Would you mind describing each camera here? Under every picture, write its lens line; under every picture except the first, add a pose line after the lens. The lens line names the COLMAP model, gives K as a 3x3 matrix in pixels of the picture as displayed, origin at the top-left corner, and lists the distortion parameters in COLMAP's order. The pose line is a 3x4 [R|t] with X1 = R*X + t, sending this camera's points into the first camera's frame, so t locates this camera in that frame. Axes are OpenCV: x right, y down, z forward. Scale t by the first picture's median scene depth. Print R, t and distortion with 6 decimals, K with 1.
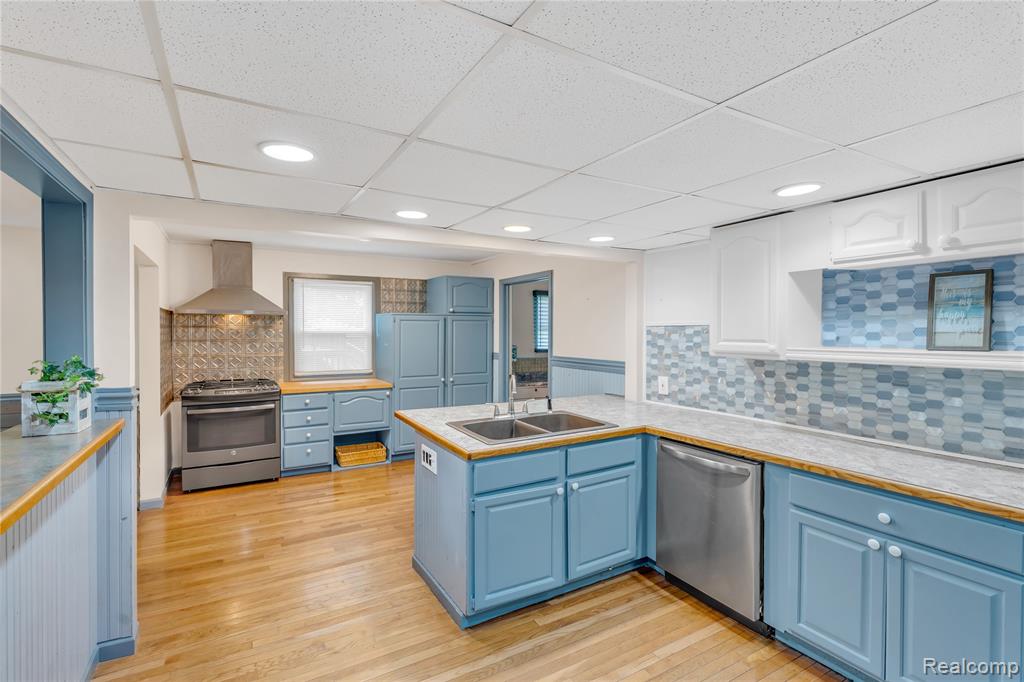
lens RADIAL K [[469.8, 0, 513.5], [0, 469.8, 332.8], [0, 0, 1]] dist [-0.001736, -0.000259]
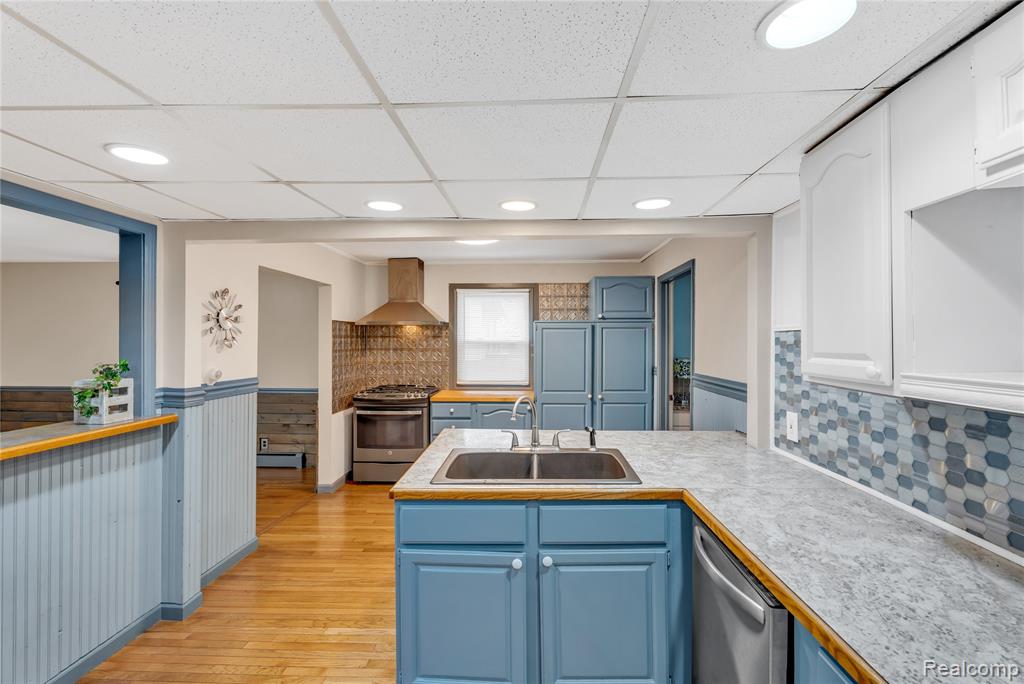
lens RADIAL K [[489.5, 0, 528.0], [0, 489.5, 338.4], [0, 0, 1]] dist [0.001763, -0.000090]
pose [[0.854293, -0.003880, -0.519778, 0.415805], [-0.001148, 0.999956, -0.009352, 0.002525], [0.519791, 0.008587, 0.854250, 0.310772]]
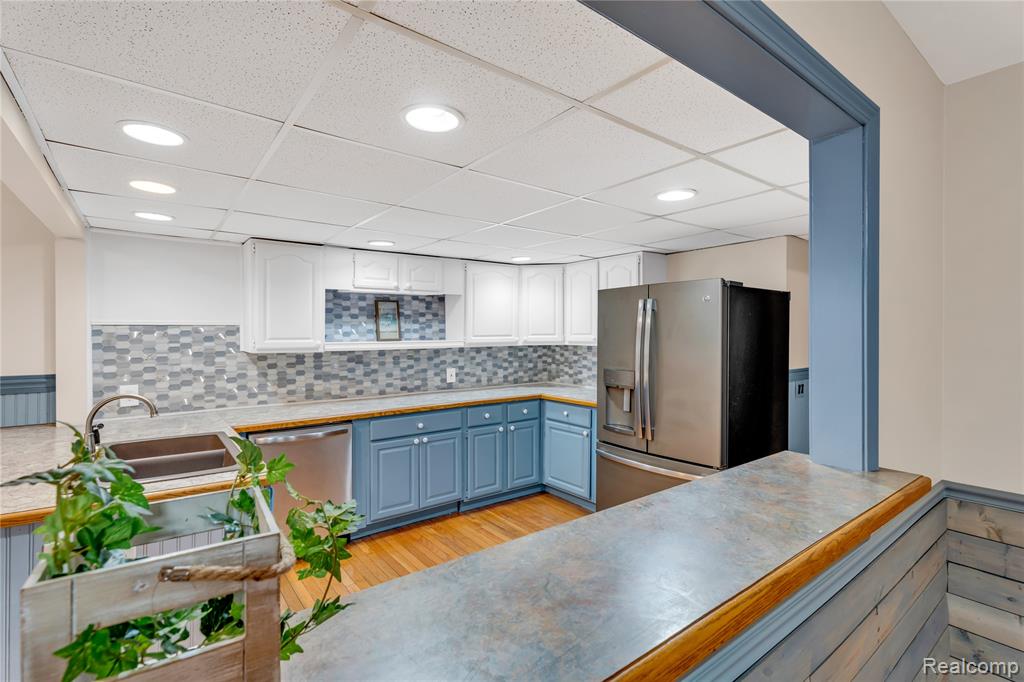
lens RADIAL K [[469.8, 0, 513.5], [0, 469.8, 332.8], [0, 0, 1]] dist [-0.001736, -0.000259]
pose [[-0.118015, -0.004236, 0.993003, -0.695162], [0.004018, 0.999981, 0.004744, -0.002164], [-0.993004, 0.004550, -0.117996, 0.483525]]
